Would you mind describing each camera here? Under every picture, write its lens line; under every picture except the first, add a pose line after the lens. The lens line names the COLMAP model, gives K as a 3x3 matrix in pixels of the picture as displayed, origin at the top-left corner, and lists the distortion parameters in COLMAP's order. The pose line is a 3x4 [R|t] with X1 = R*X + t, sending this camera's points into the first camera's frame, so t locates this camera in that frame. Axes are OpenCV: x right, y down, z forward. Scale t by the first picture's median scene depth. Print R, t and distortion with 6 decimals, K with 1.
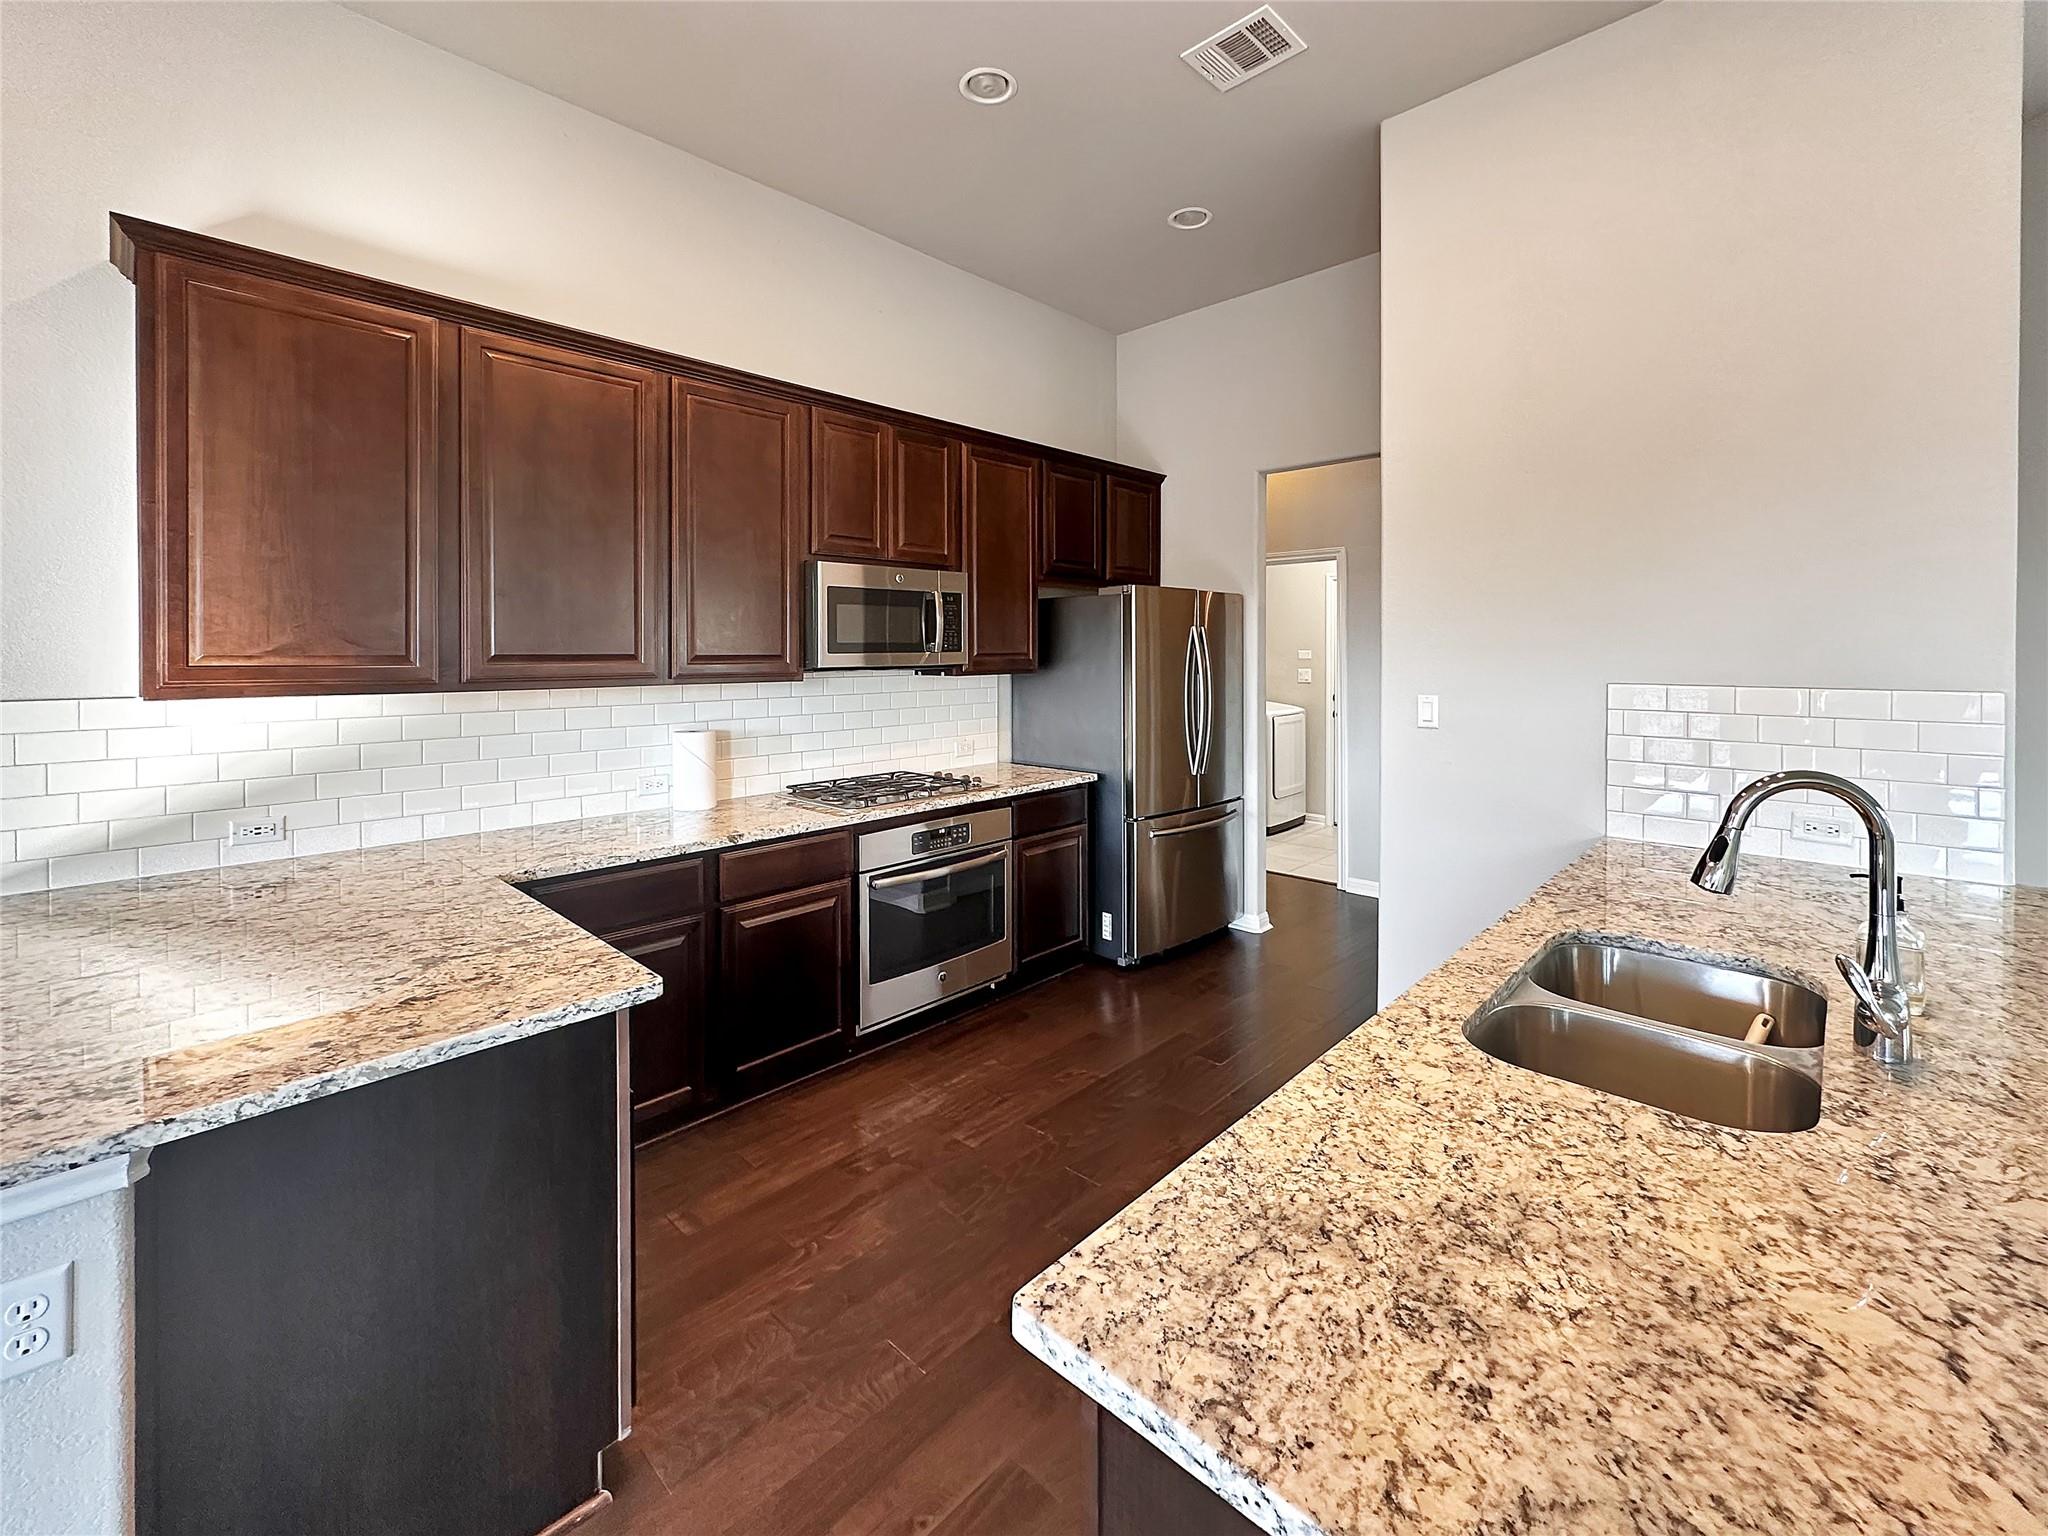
lens RADIAL K [[825.2, 0, 1014.0], [0, 825.2, 746.0], [0, 0, 1]] dist [0.001003, 0.000304]
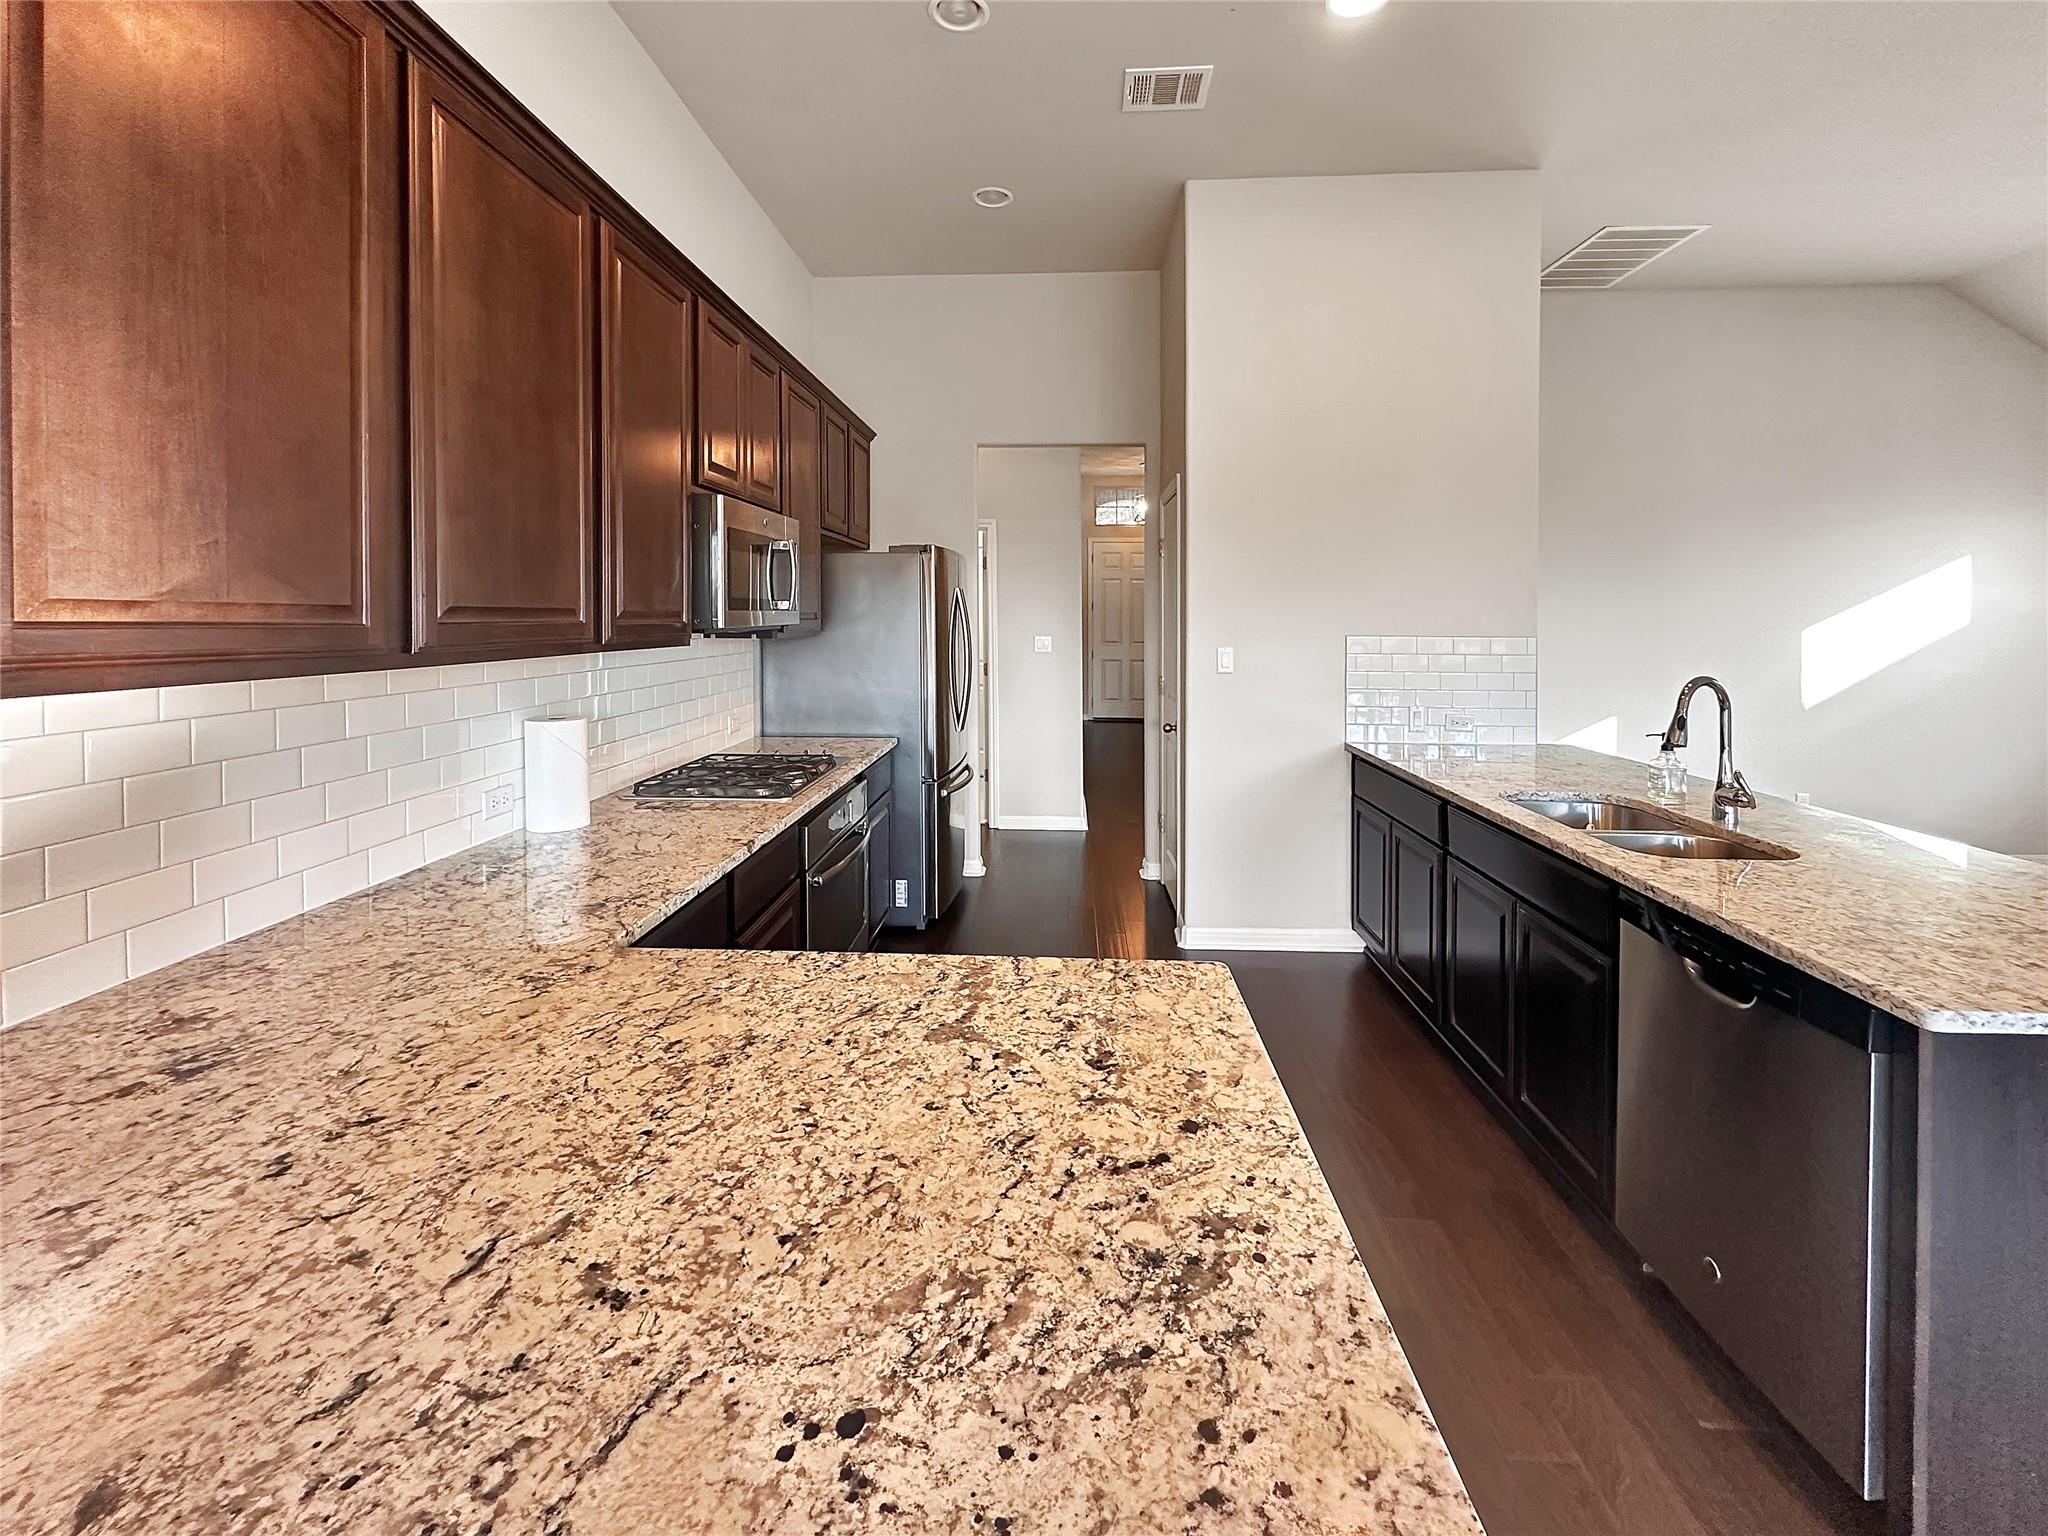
lens RADIAL K [[833.0, 0, 1023.6], [0, 833.0, 720.2], [0, 0, 1]] dist [-0.000723, -0.000027]
pose [[0.771721, -0.075251, 0.631494, -0.830831], [0.068882, 0.997024, 0.034632, -0.022683], [-0.632220, 0.016773, 0.774607, 0.303219]]
